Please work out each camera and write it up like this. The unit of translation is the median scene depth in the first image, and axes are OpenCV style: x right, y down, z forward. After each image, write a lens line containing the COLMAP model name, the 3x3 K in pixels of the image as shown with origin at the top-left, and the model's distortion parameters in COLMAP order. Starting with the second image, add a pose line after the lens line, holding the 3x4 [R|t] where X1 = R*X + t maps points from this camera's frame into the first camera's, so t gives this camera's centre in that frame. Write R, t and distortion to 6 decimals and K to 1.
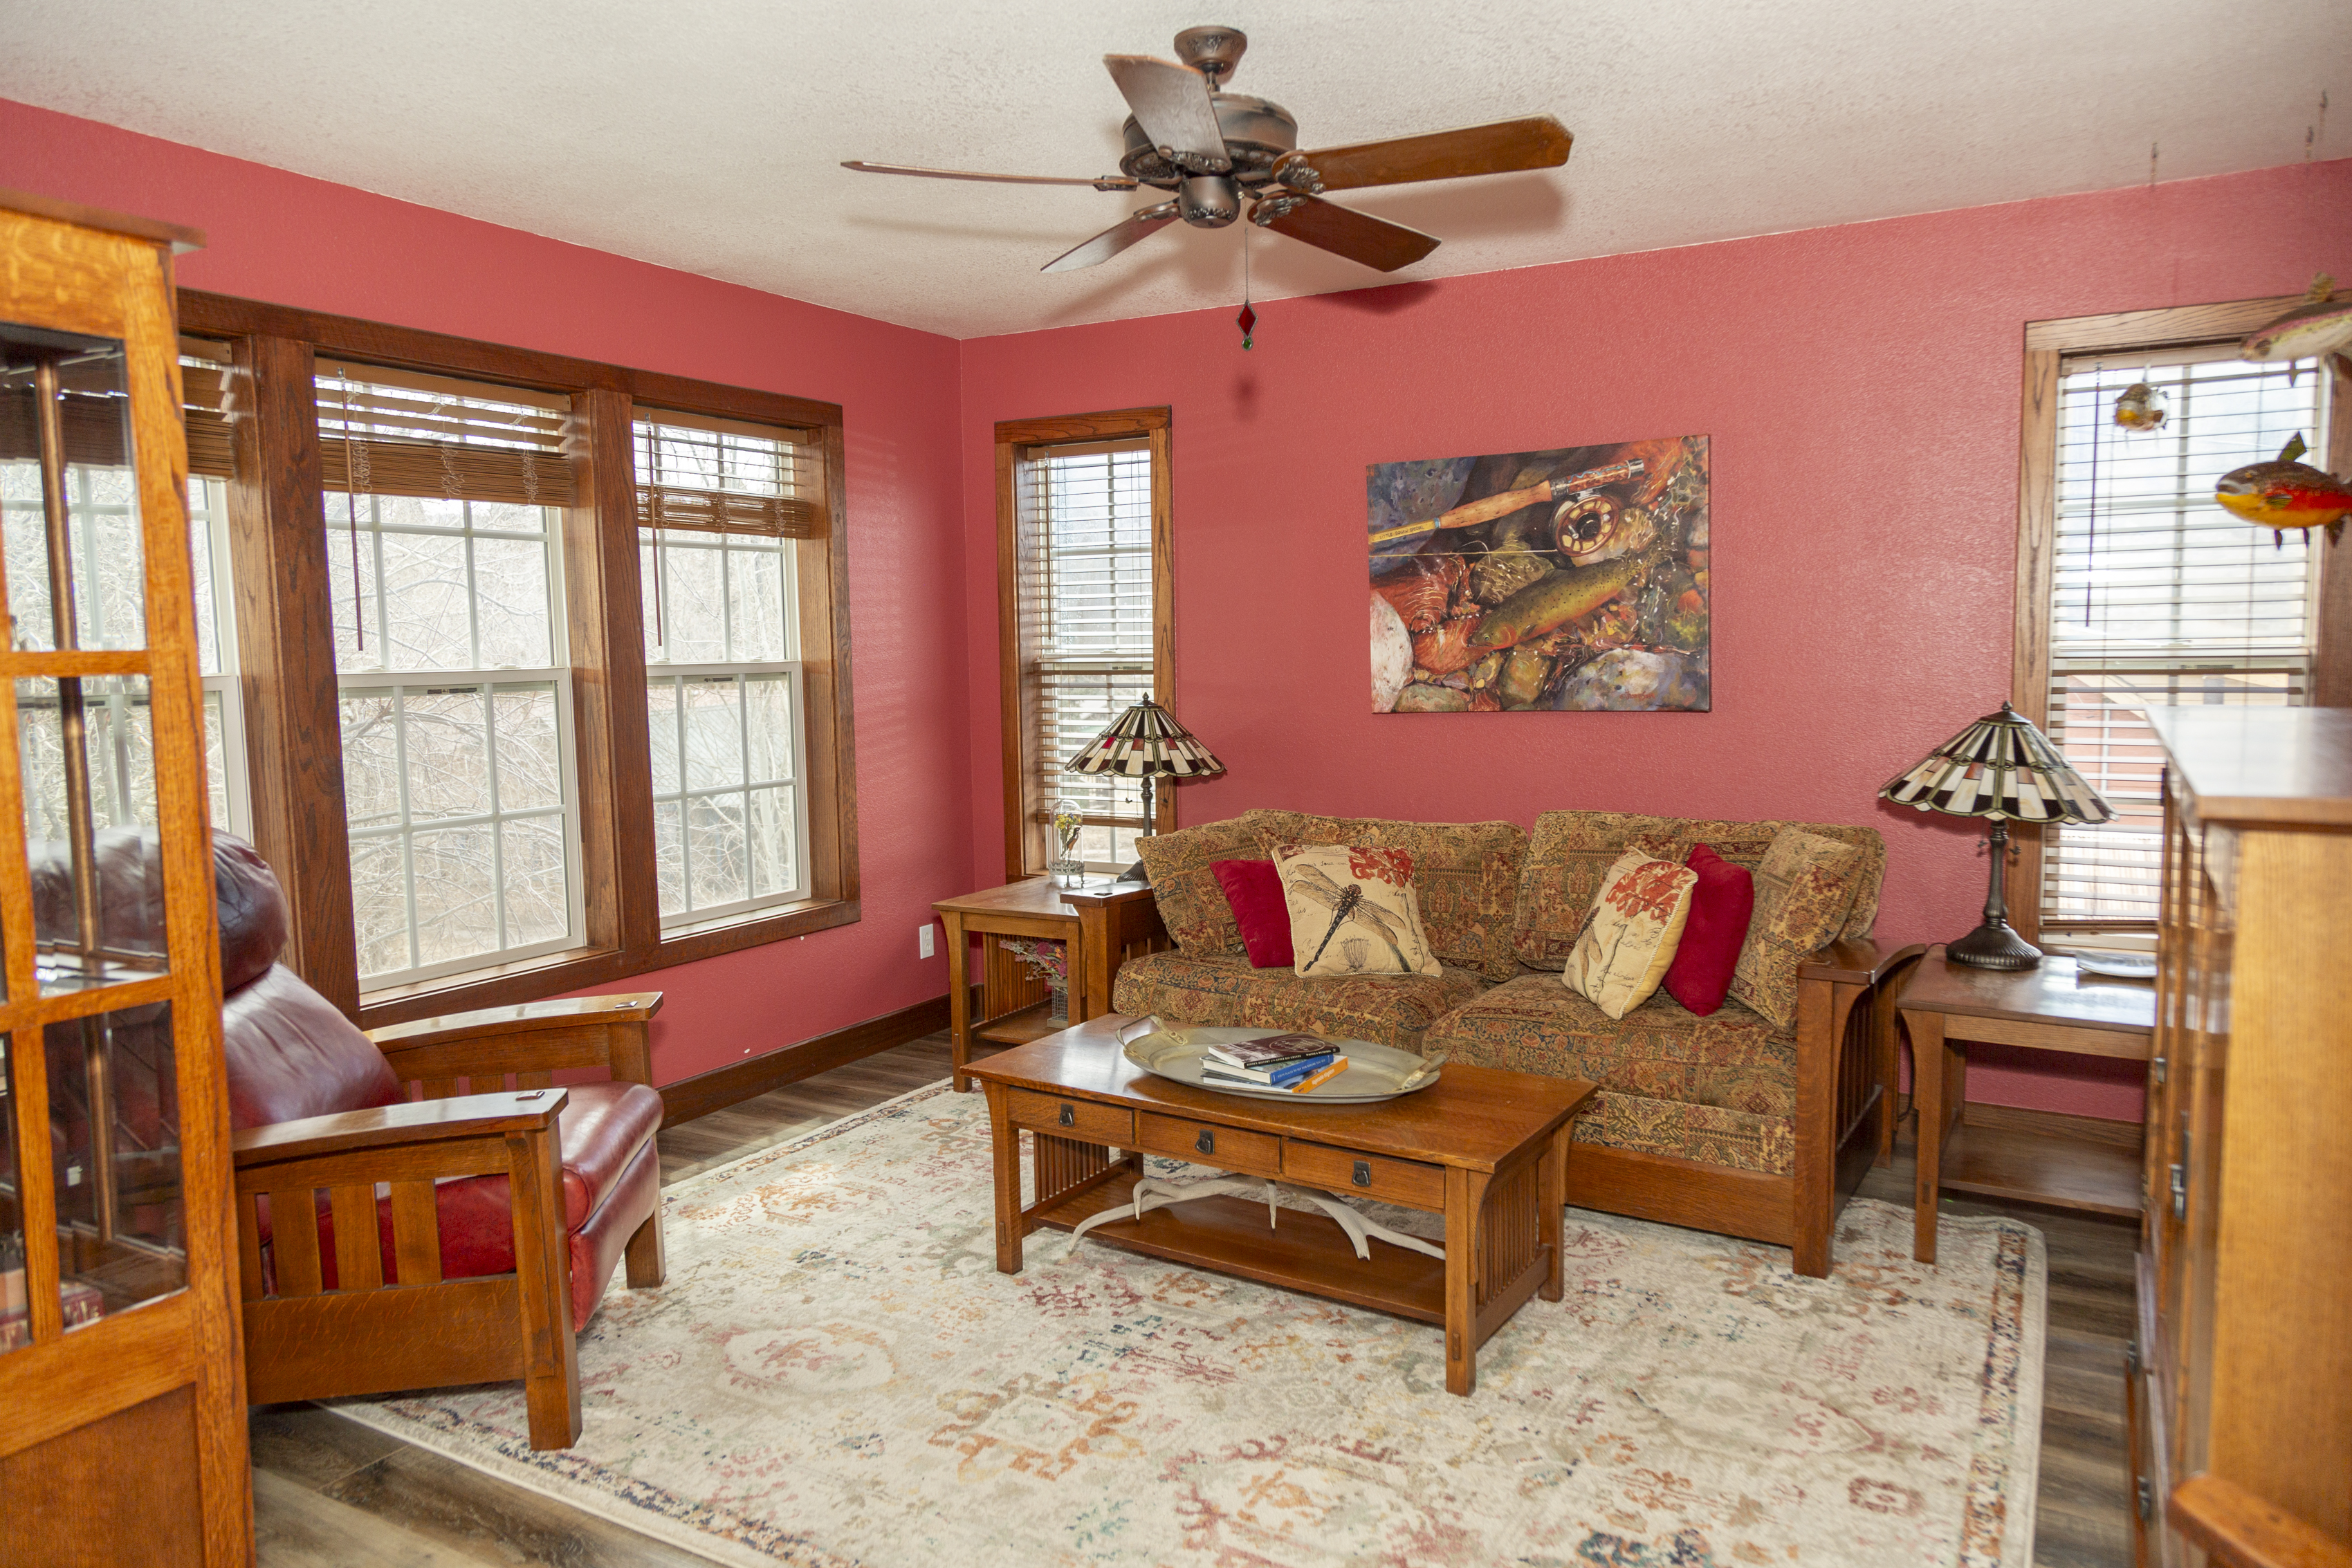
lens RADIAL K [[1579.7, 0, 1188.9], [0, 1579.7, 789.6], [0, 0, 1]] dist [0.009291, 0.003265]
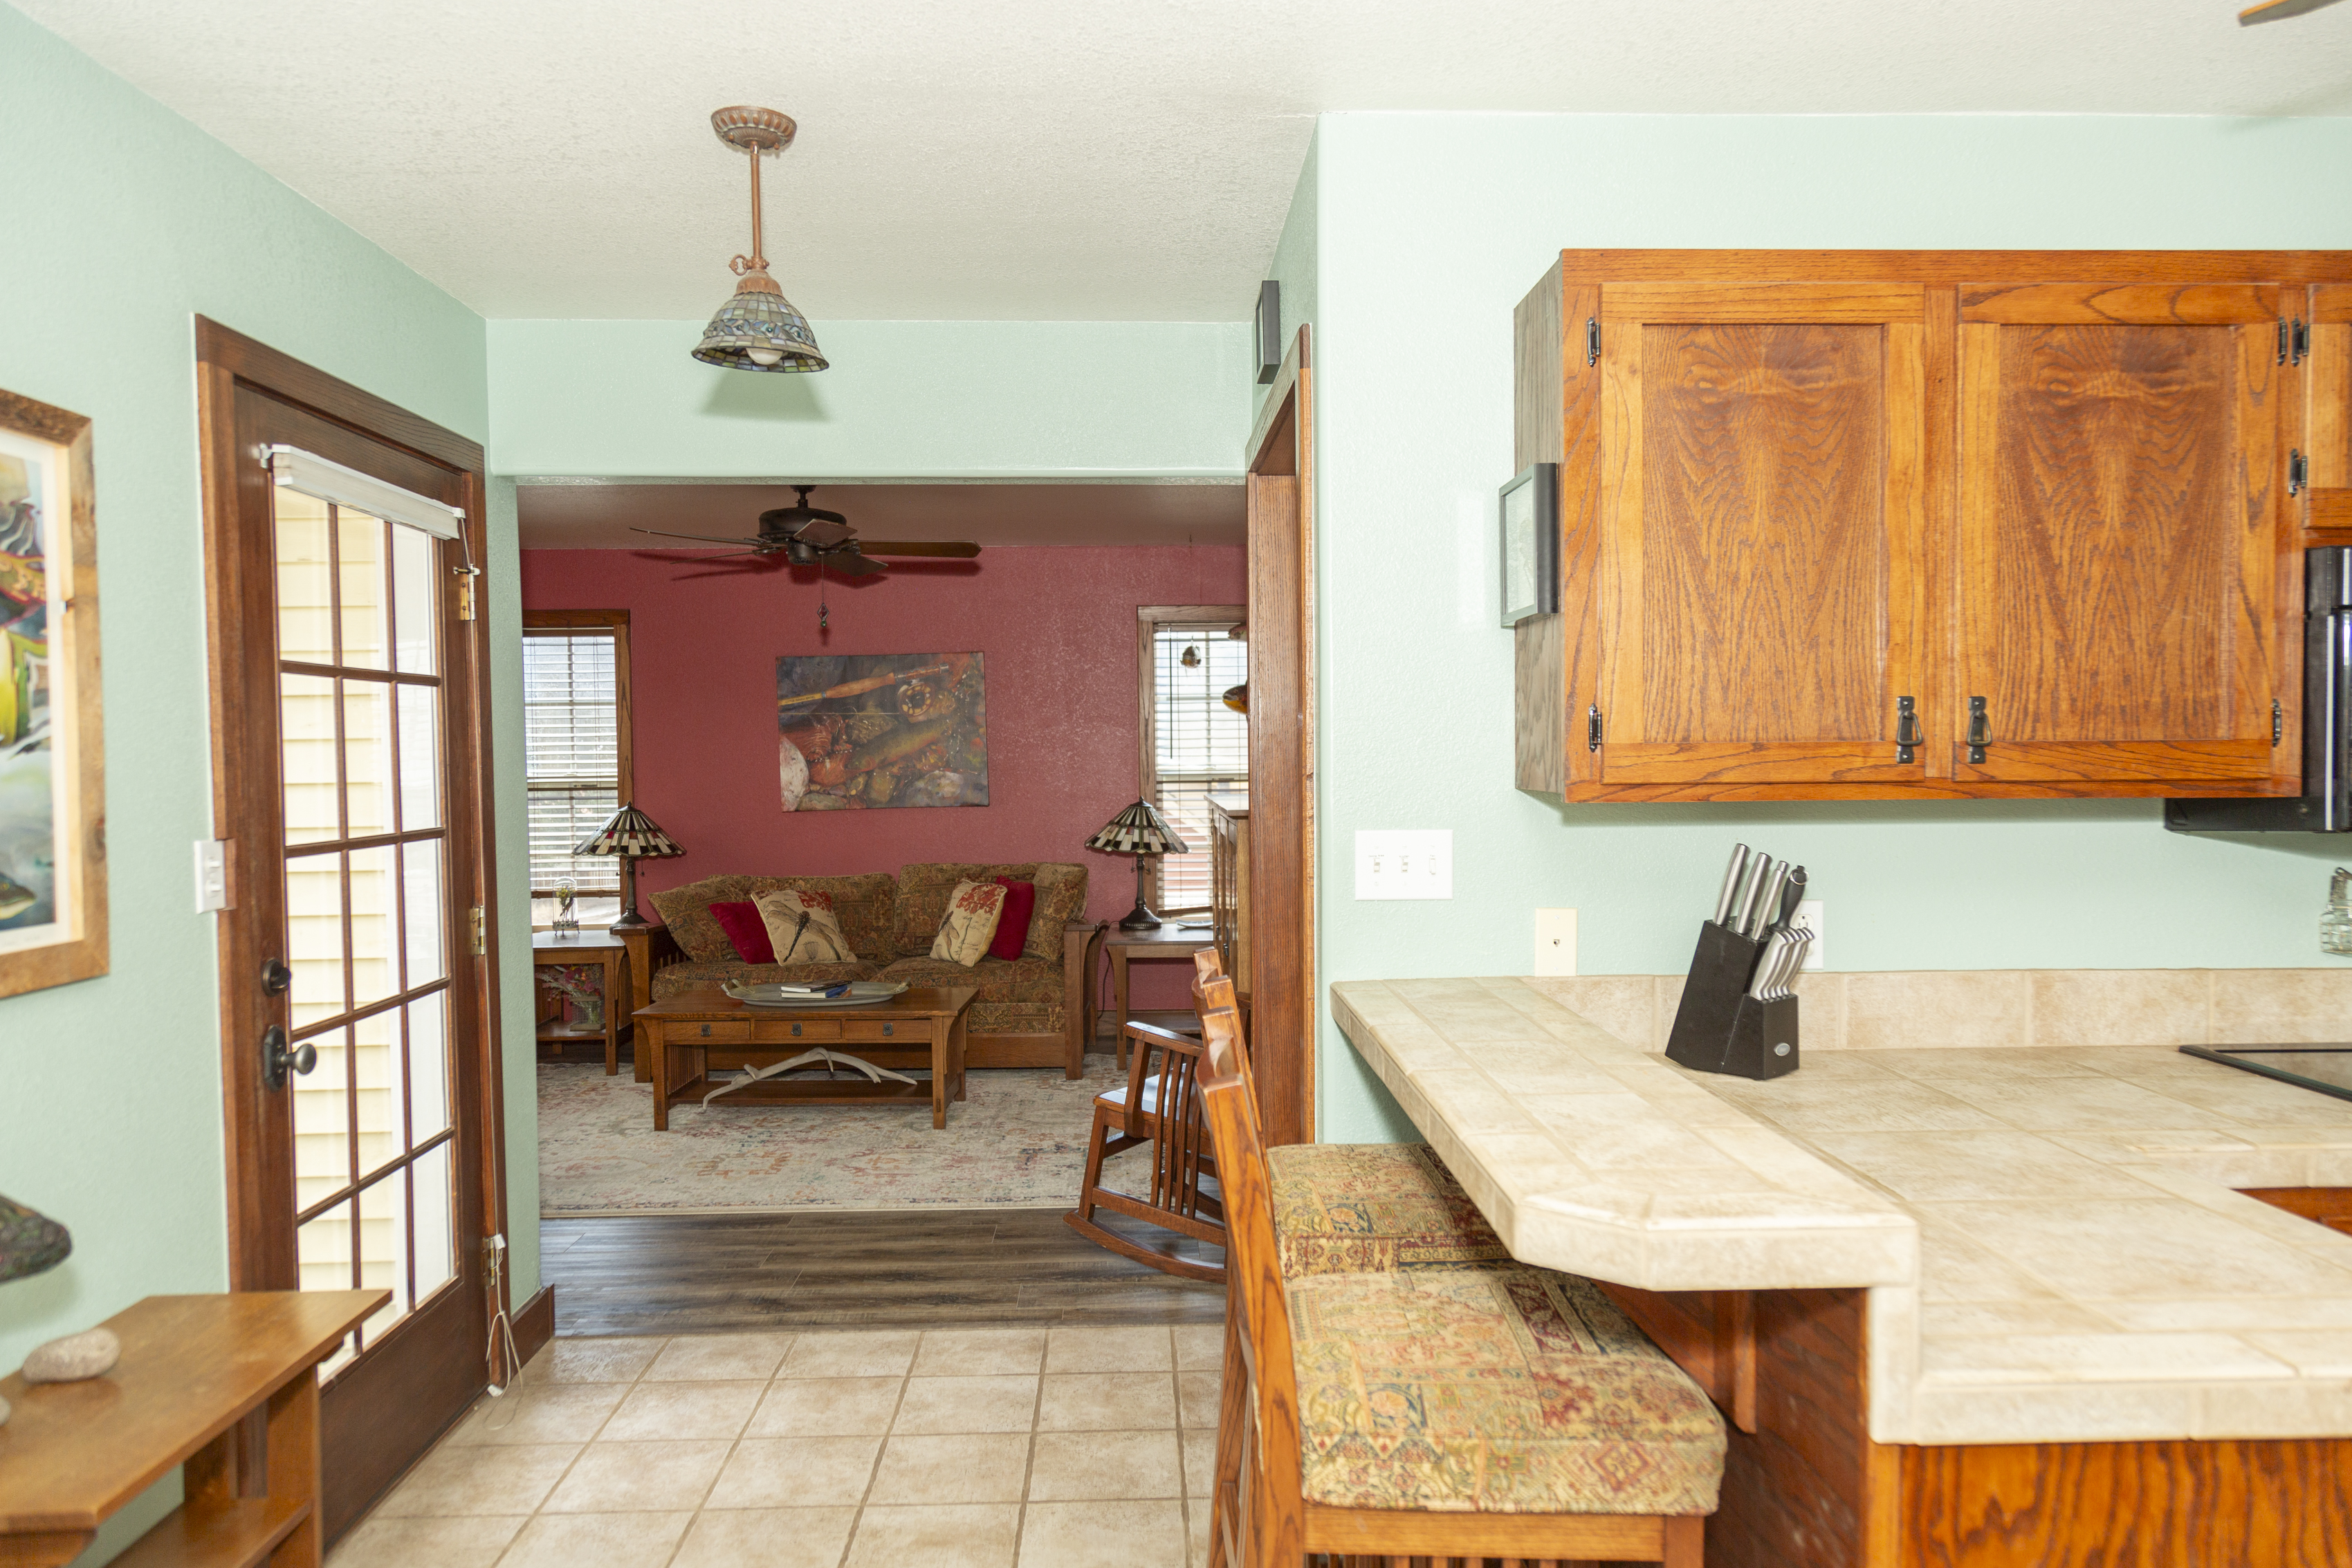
lens RADIAL K [[1579.7, 0, 1188.9], [0, 1579.7, 789.6], [0, 0, 1]] dist [0.009291, 0.003265]
pose [[0.852551, -0.010831, 0.522532, -0.427380], [0.050611, 0.996798, -0.061913, 0.056242], [-0.520188, 0.079229, 0.850369, -0.657251]]
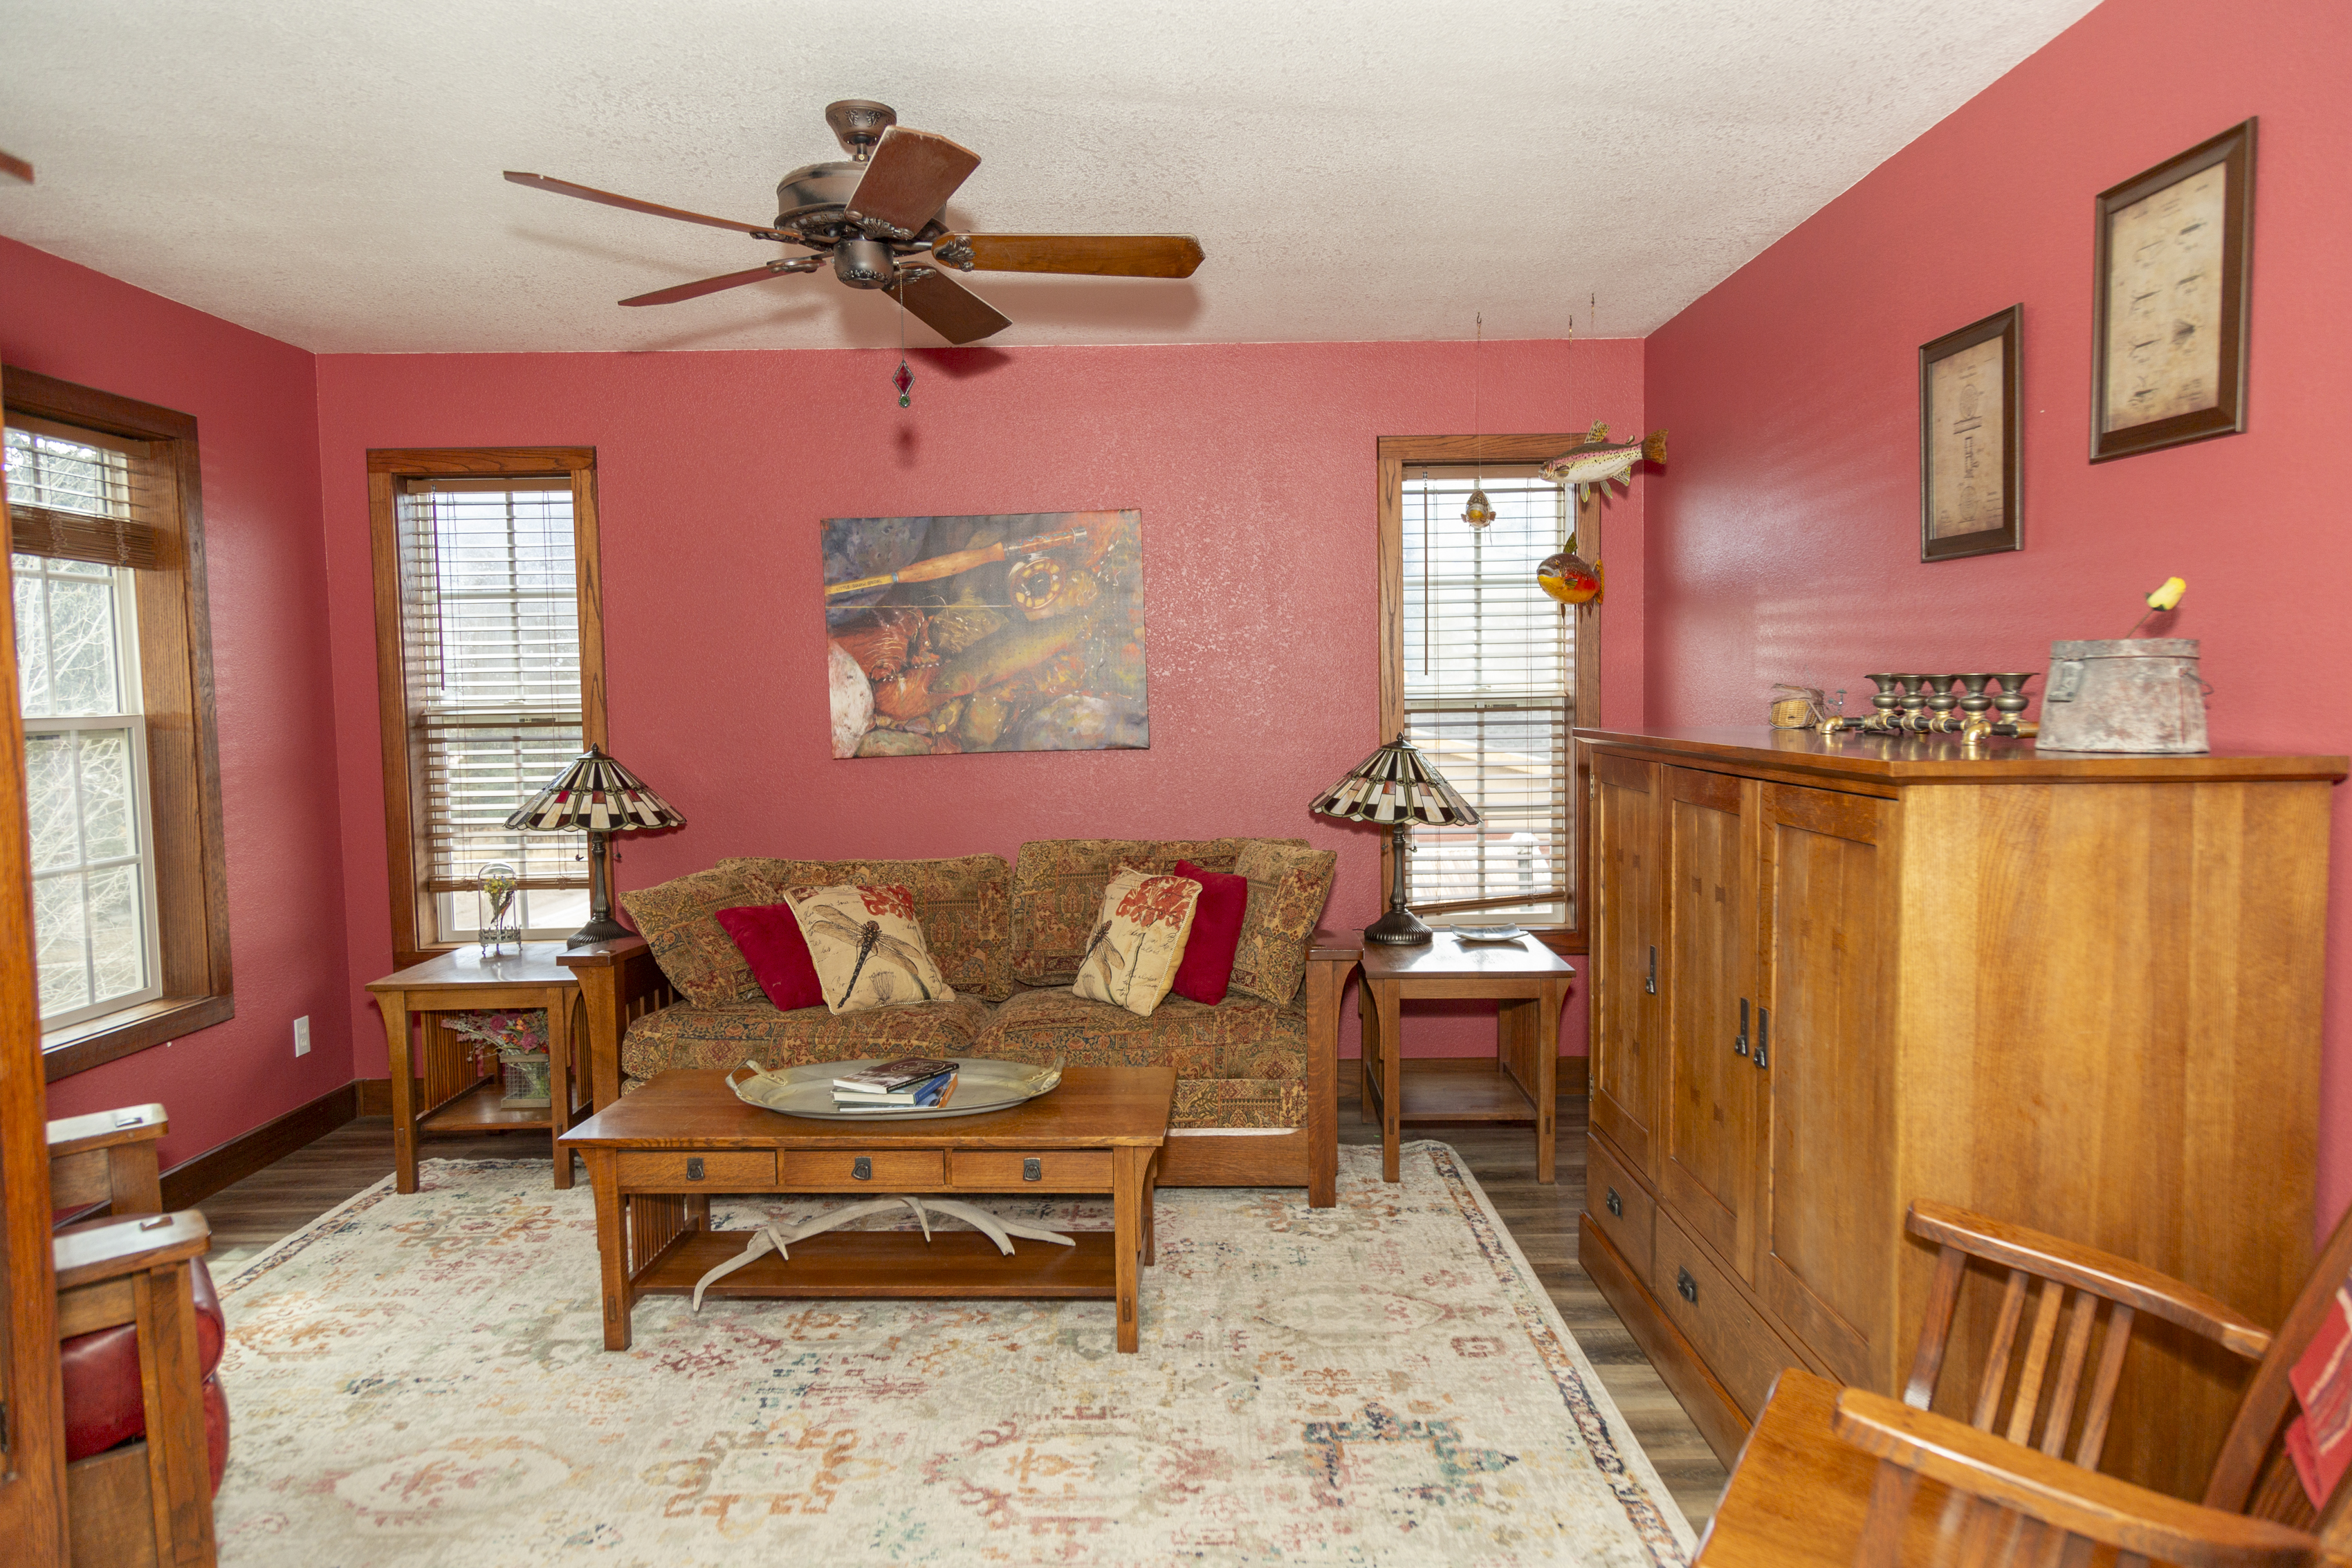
lens RADIAL K [[1556.9, 0, 1201.4], [0, 1556.9, 791.7], [0, 0, 1]] dist [0.011703, 0.006442]
pose [[0.864267, -0.034835, 0.501826, -0.220187], [0.052993, 0.998353, -0.021965, 0.009323], [-0.500235, 0.045577, 0.864689, 0.002898]]
